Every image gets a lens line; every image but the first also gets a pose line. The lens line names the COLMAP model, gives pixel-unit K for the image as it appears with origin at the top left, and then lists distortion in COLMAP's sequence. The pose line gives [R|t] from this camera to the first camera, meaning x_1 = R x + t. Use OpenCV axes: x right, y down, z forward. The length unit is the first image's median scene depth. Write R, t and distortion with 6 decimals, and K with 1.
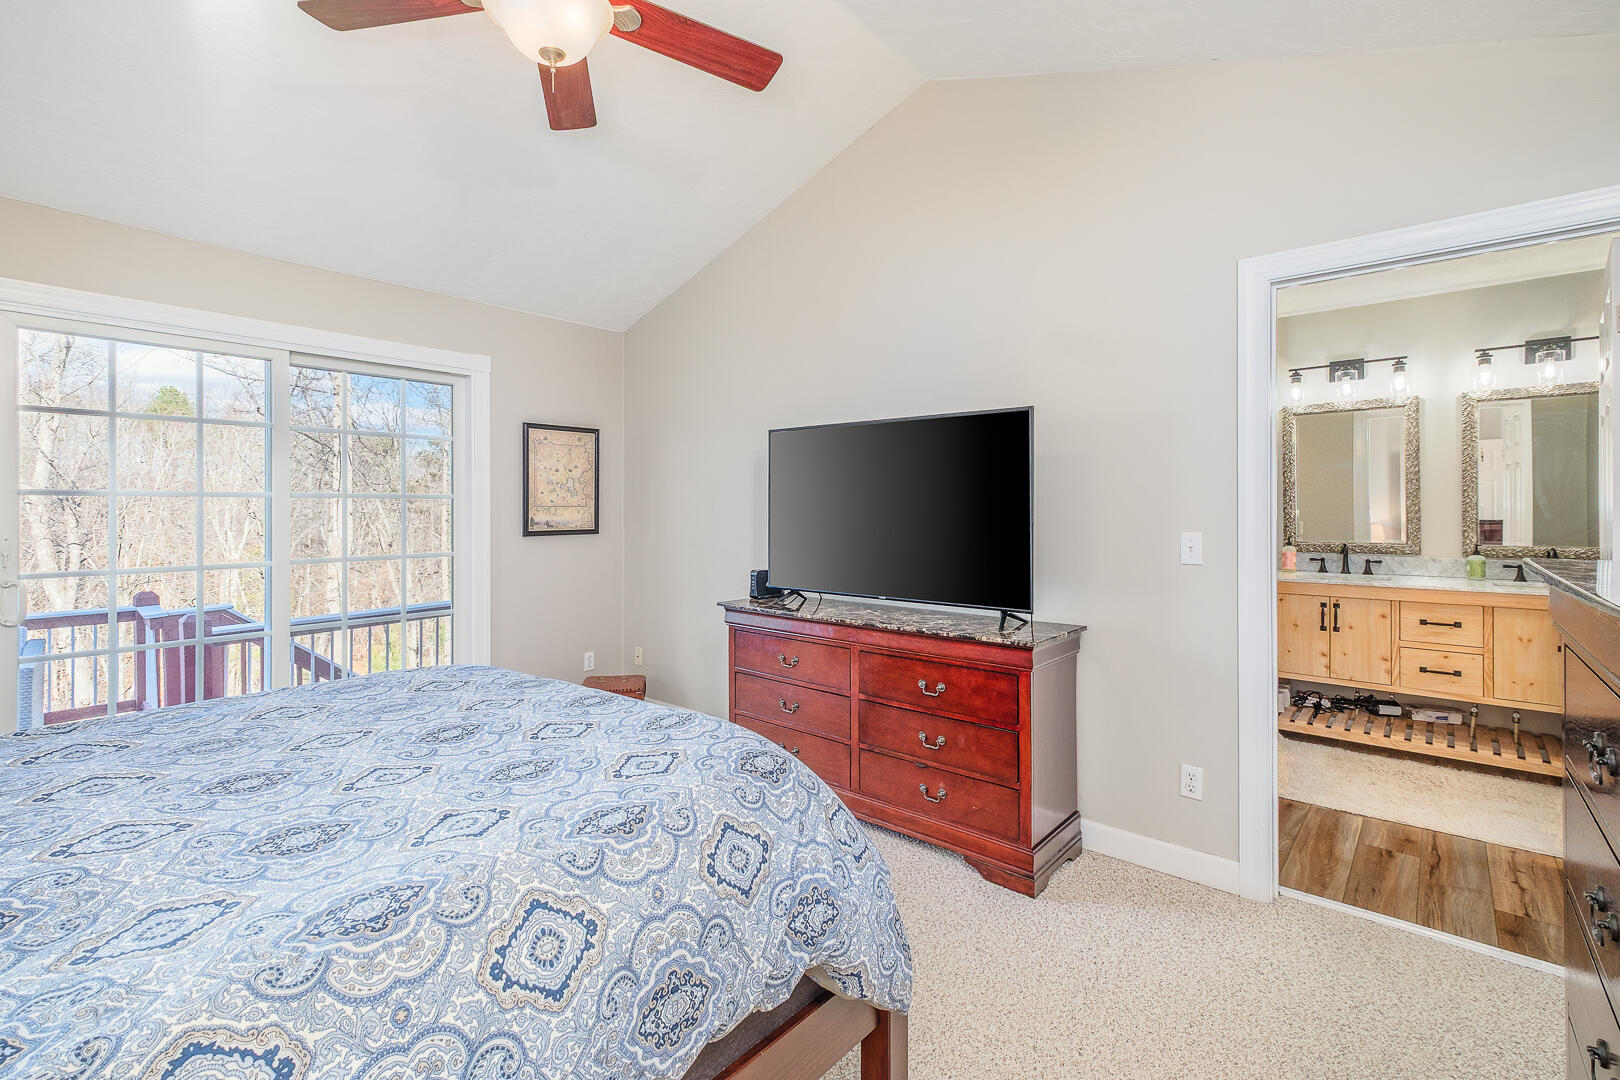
lens RADIAL K [[720.4, 0, 811.6], [0, 720.4, 523.1], [0, 0, 1]] dist [0.018940, -0.000061]
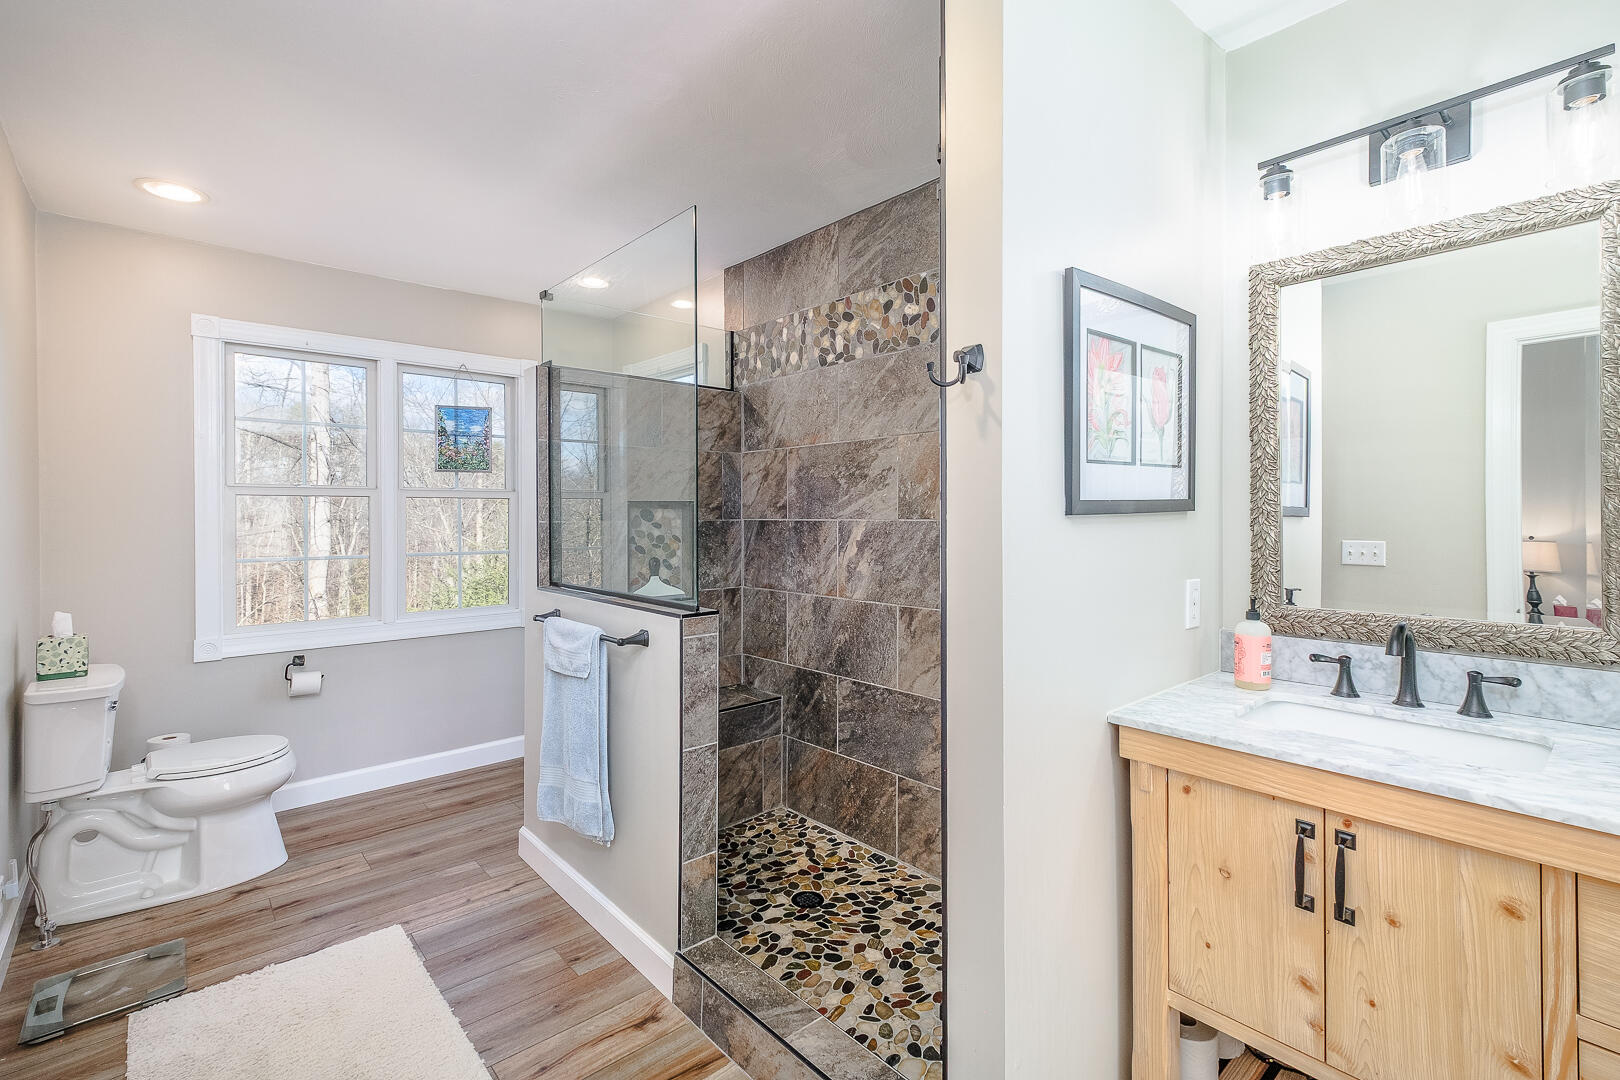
lens RADIAL K [[720.4, 0, 808.5], [0, 720.4, 530.4], [0, 0, 1]] dist [0.018940, -0.000061]
pose [[0.990156, 0.005162, -0.139871, 0.497779], [-0.004990, 0.999986, 0.001576, -0.016404], [0.139877, -0.000862, 0.990168, 0.610470]]
